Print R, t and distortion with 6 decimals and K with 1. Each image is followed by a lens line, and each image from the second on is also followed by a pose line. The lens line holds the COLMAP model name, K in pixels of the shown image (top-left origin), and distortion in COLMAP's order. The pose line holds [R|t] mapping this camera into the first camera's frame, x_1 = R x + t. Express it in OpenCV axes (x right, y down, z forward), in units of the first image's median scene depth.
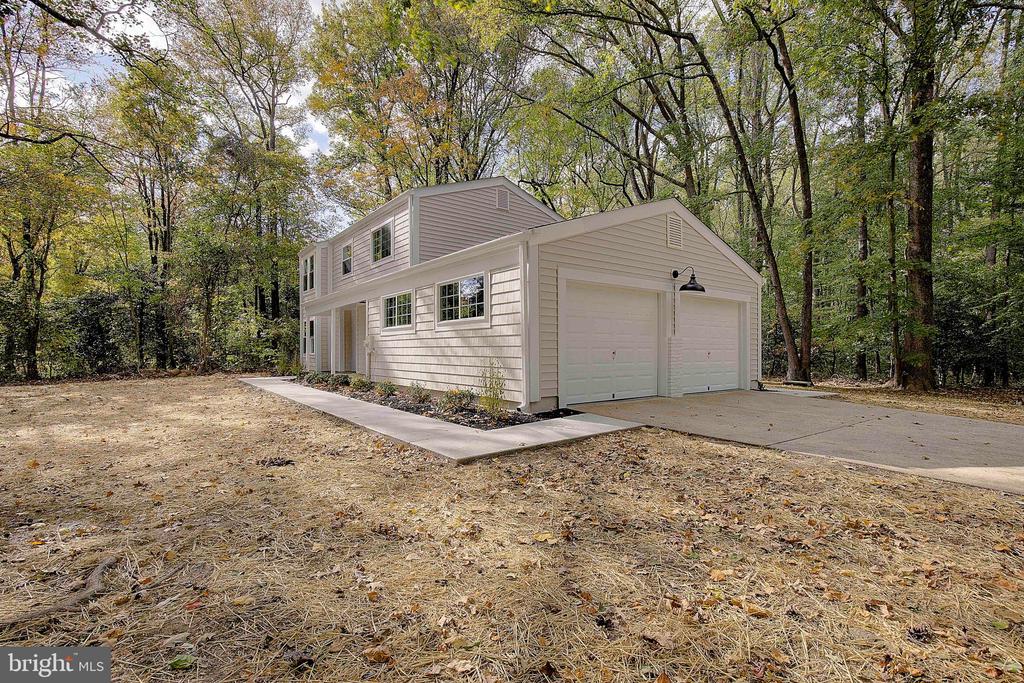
lens RADIAL K [[465.9, 0, 503.1], [0, 465.9, 341.8], [0, 0, 1]] dist [-0.036257, 0.001772]
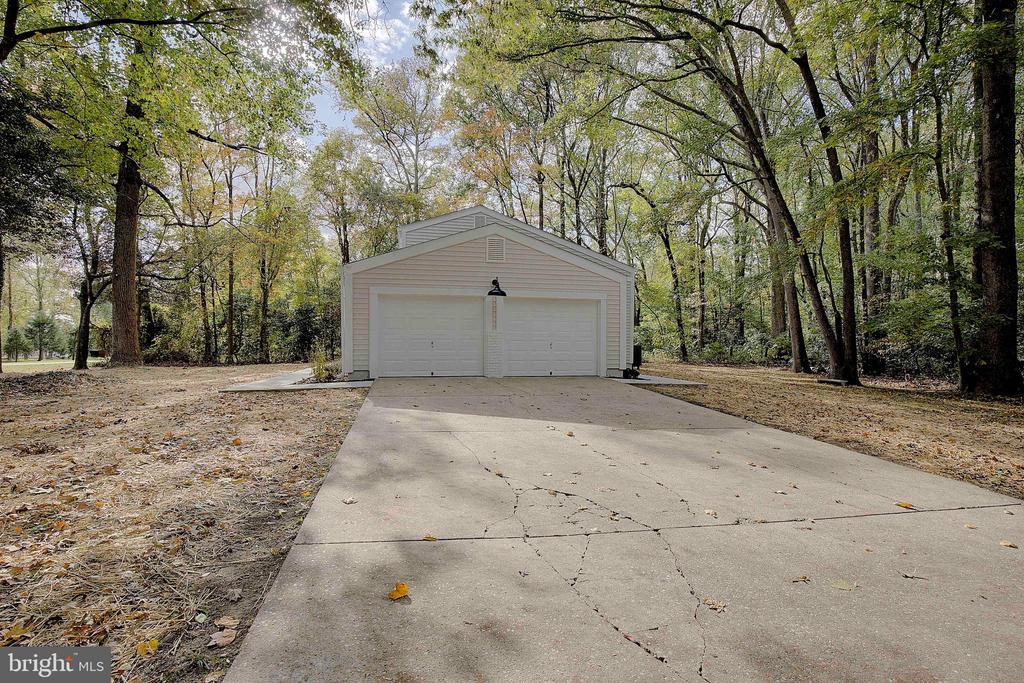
lens RADIAL K [[465.9, 0, 510.9], [0, 465.9, 340.3], [0, 0, 1]] dist [-0.036257, 0.001772]
pose [[0.910562, -0.002148, -0.413366, 0.801810], [0.002580, 0.999997, 0.000488, 0.012971], [0.413364, -0.001511, 0.910565, -0.138898]]
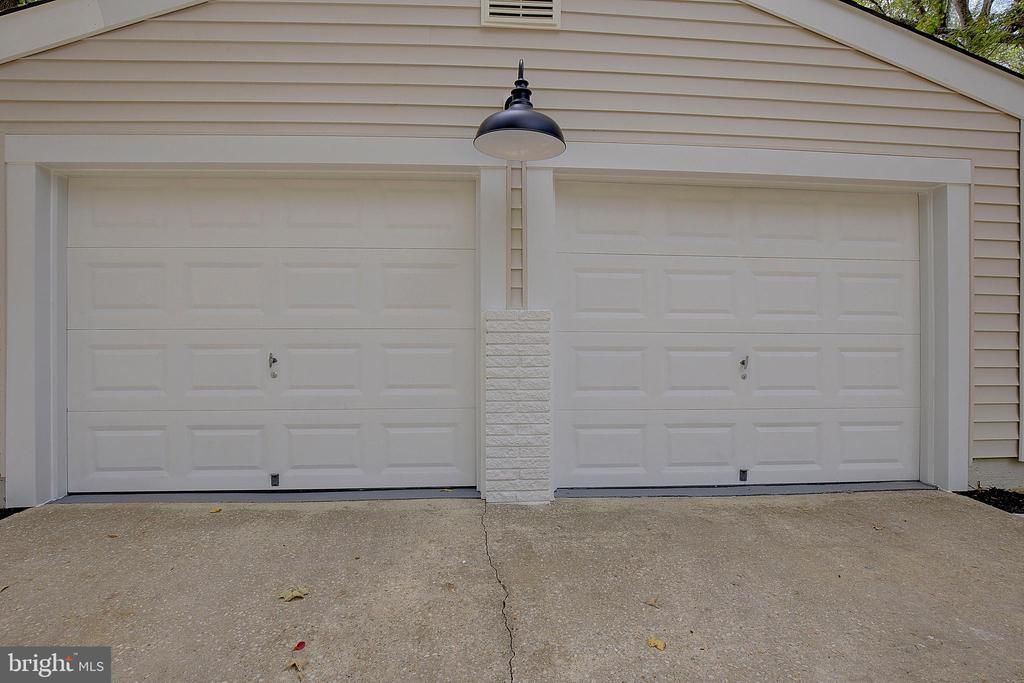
lens RADIAL K [[465.9, 0, 508.9], [0, 465.9, 346.5], [0, 0, 1]] dist [-0.036257, 0.001772]
pose [[0.841365, 0.006202, -0.540432, 0.451334], [0.007528, 0.999703, 0.023192, 0.005233], [0.540415, -0.023581, 0.841068, 0.620776]]
